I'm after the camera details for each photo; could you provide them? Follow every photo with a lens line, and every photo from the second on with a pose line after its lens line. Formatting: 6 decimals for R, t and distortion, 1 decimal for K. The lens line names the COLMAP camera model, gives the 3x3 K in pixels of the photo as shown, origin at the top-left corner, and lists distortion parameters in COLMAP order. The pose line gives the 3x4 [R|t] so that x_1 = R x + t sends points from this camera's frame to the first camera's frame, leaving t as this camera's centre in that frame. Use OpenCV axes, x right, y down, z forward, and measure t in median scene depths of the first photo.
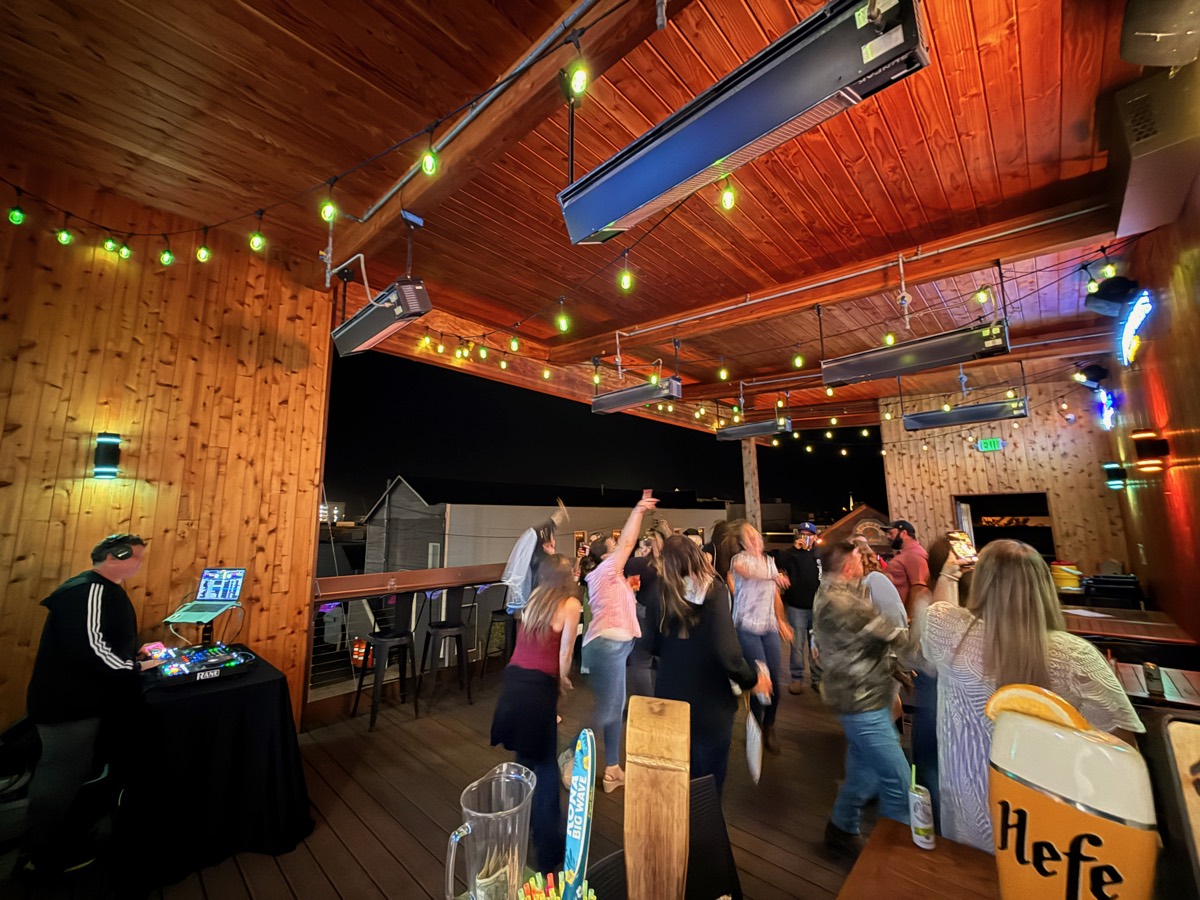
lens RADIAL K [[480.8, 0, 600.0], [0, 480.8, 450.0], [0, 0, 1]] dist [-0.002256, -0.000351]
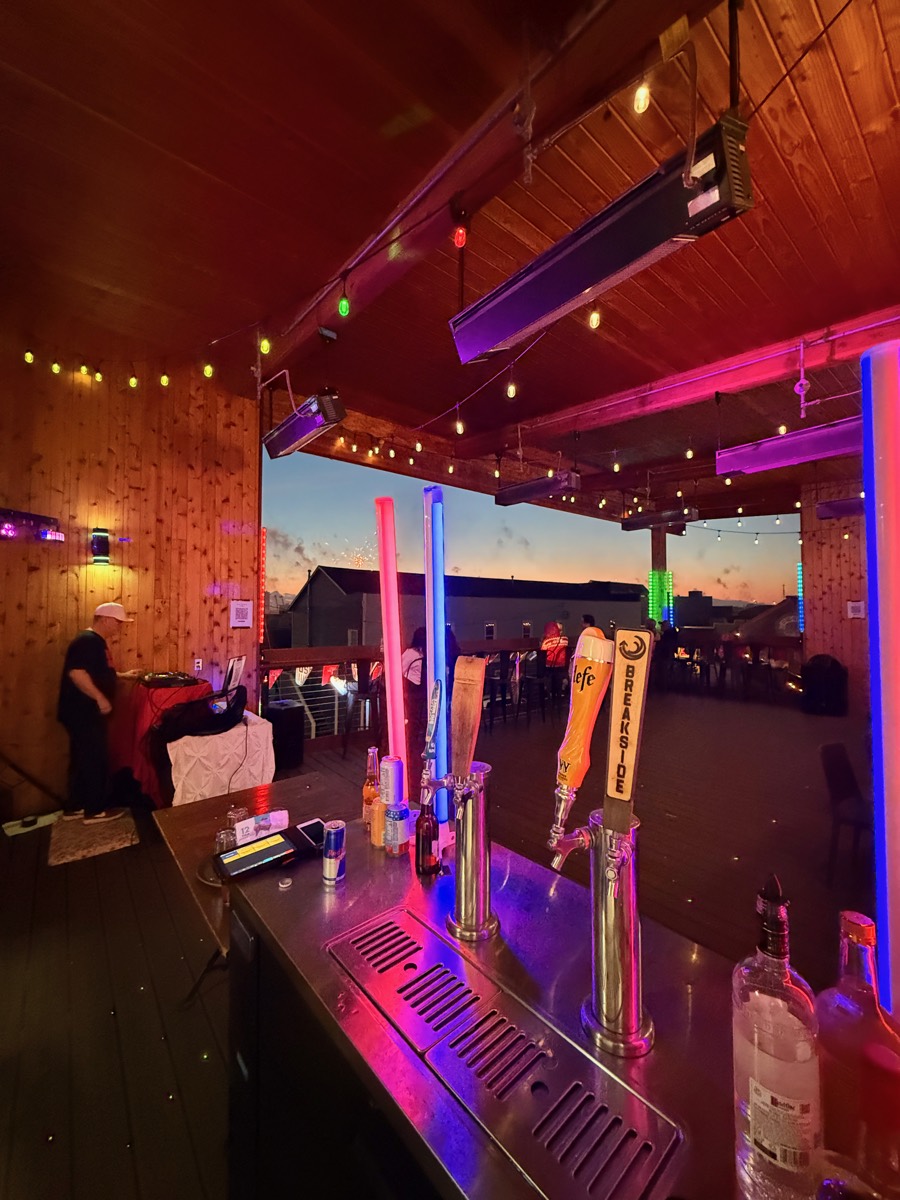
lens RADIAL K [[480.8, 0, 450.0], [0, 480.8, 600.0], [0, 0, 1]] dist [-0.002256, -0.000351]
pose [[0.991943, 0.010203, -0.126276, 0.034015], [0.005117, 0.992712, 0.120400, 0.003011], [0.126584, -0.120076, 0.984661, -0.119558]]
